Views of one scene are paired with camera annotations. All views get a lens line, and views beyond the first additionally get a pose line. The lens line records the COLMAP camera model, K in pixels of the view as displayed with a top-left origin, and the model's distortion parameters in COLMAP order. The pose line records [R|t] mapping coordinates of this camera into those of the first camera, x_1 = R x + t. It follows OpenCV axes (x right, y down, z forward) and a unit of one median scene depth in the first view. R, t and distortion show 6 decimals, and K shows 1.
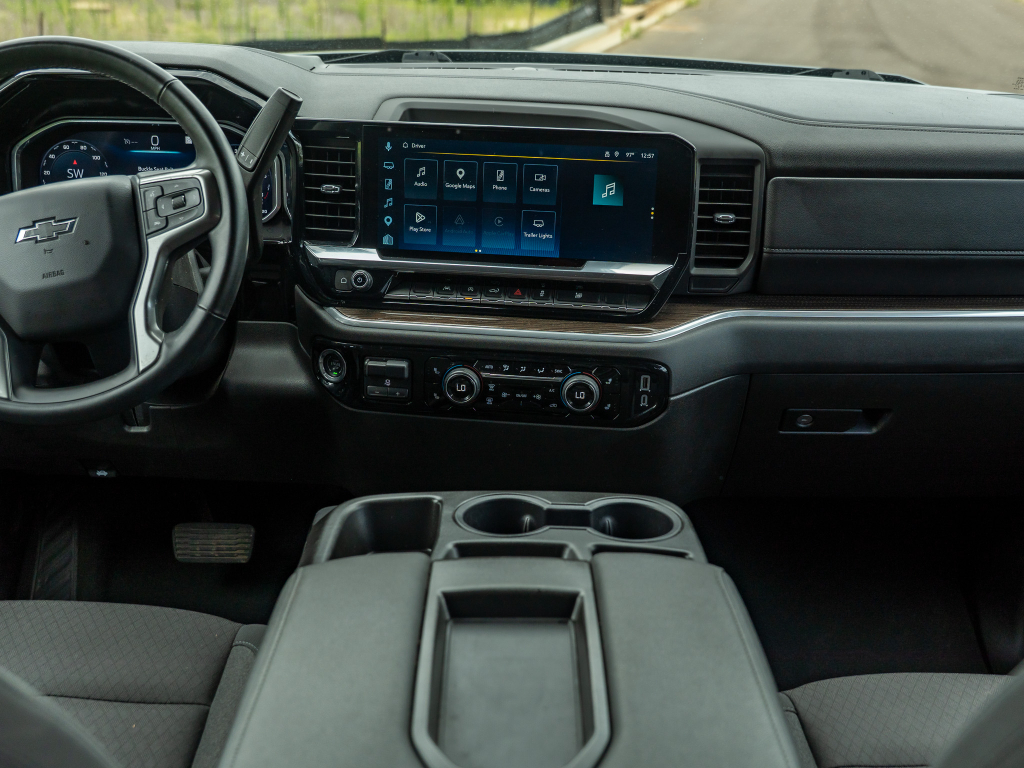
lens RADIAL K [[1242.2, 0, 512.4], [0, 1242.2, 393.0], [0, 0, 1]] dist [0.018338, 0.000000]
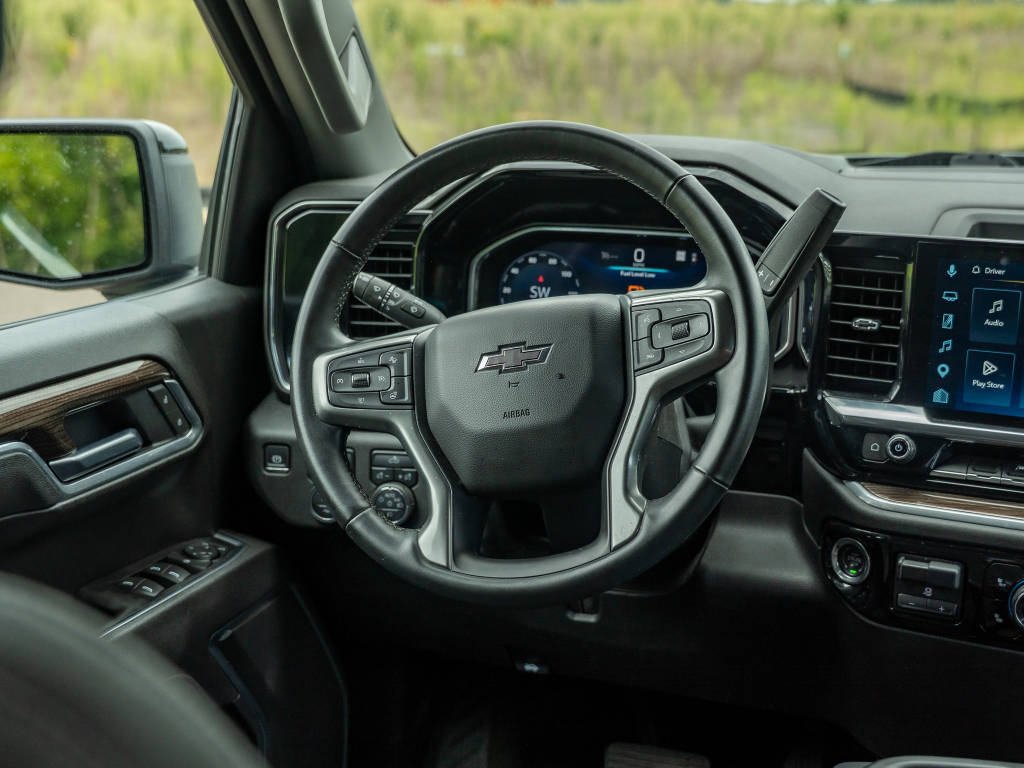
lens RADIAL K [[1497.2, 0, 488.3], [0, 1497.2, 392.3], [0, 0, 1]] dist [0.025414, 0.000000]
pose [[0.943996, 0.059191, -0.324606, -0.066095], [-0.098367, 0.989529, -0.105626, -0.006002], [0.314955, 0.131641, 0.939933, 0.086620]]
